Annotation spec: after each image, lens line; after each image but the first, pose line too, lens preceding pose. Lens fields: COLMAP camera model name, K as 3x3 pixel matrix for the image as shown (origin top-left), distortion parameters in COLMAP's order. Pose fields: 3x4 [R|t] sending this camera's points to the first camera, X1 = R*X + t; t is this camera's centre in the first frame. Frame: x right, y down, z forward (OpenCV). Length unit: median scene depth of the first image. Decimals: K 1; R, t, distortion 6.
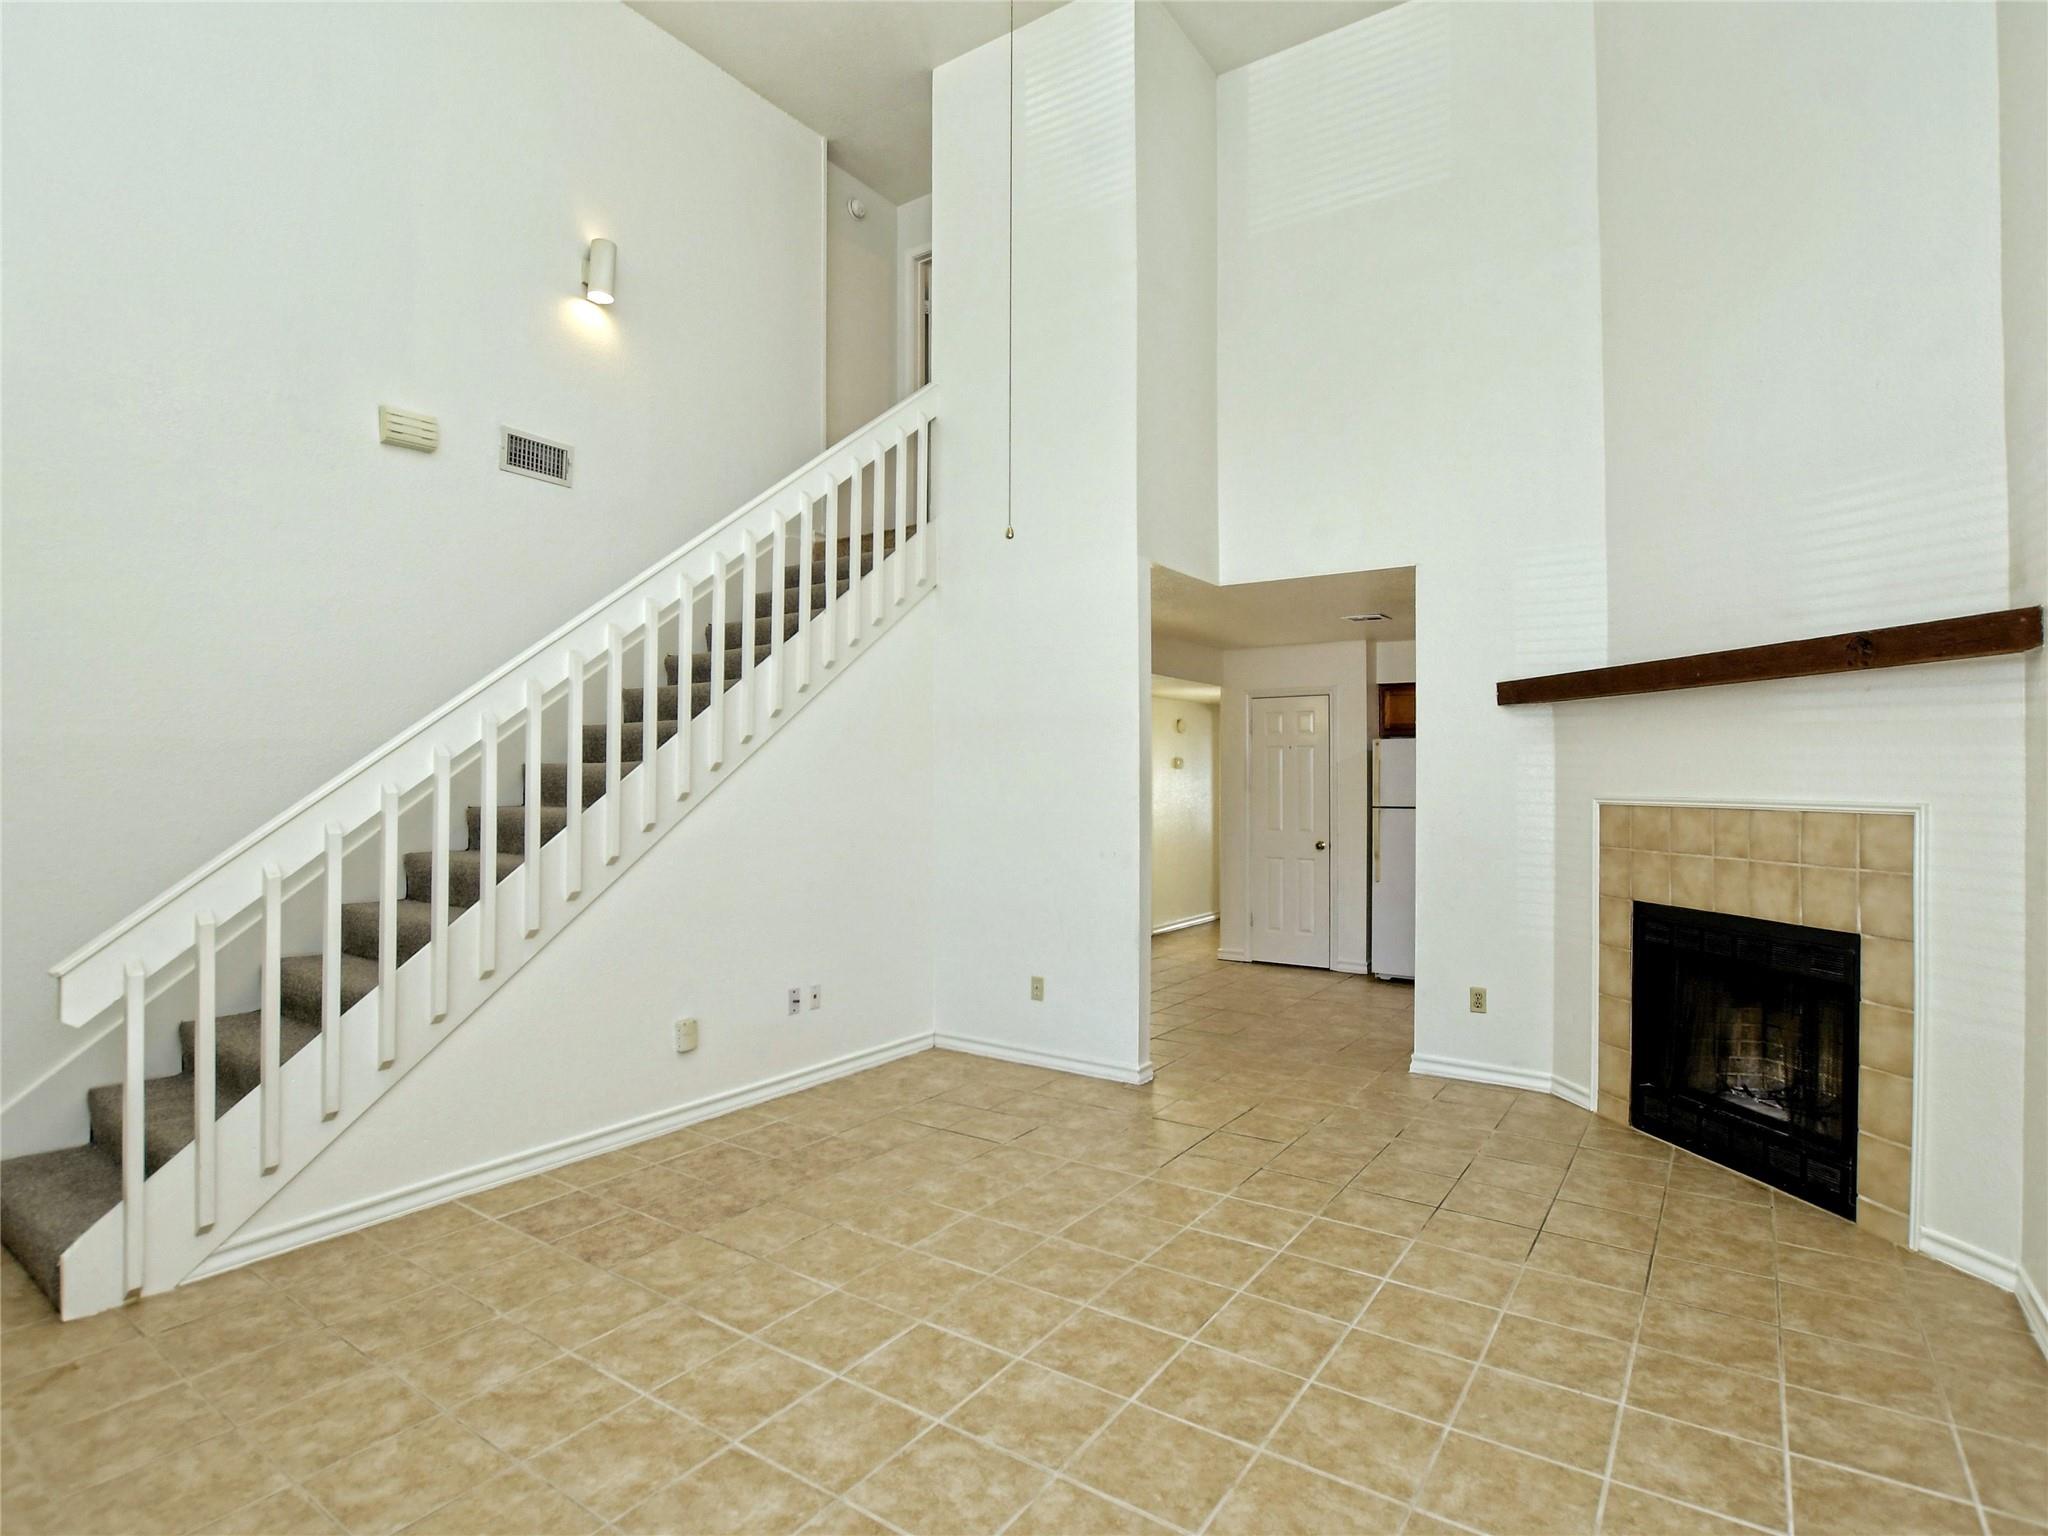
lens RADIAL K [[1046.0, 0, 1004.5], [0, 1046.0, 772.0], [0, 0, 1]] dist [-0.029520, 0.000638]
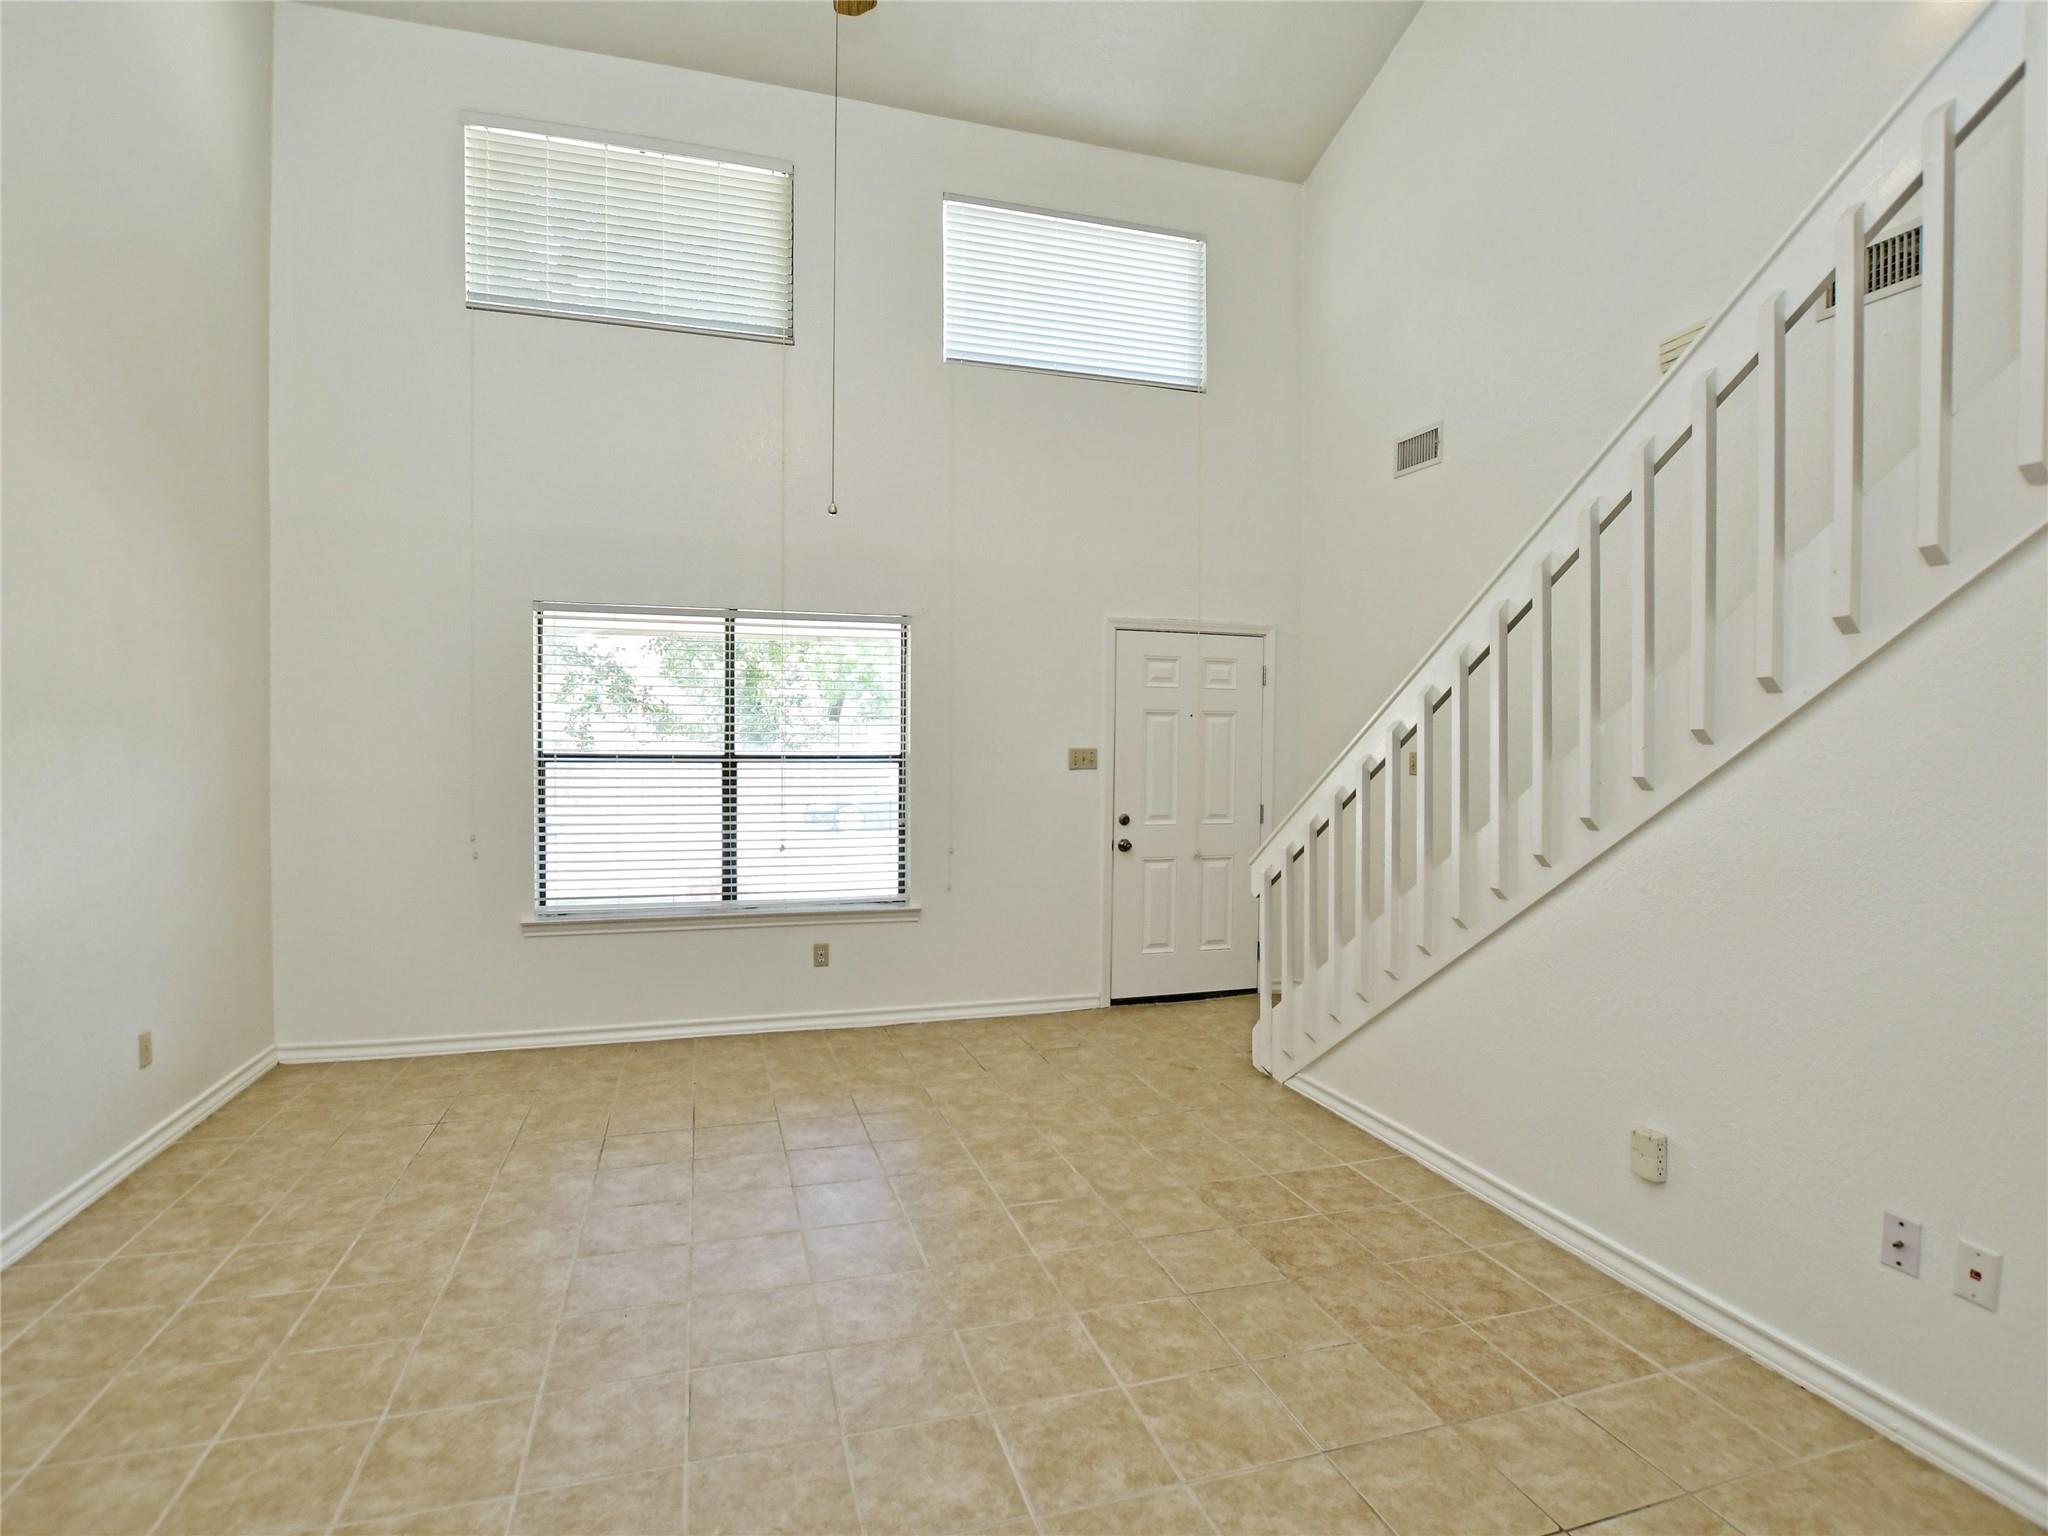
lens RADIAL K [[1008.3, 0, 1010.1], [0, 1008.3, 774.9], [0, 0, 1]] dist [-0.028910, -0.000215]
pose [[-0.610541, 0.014819, -0.791846, 0.557126], [-0.004715, 0.999739, 0.022345, 0.009167], [0.791970, 0.017376, -0.610312, 1.415903]]
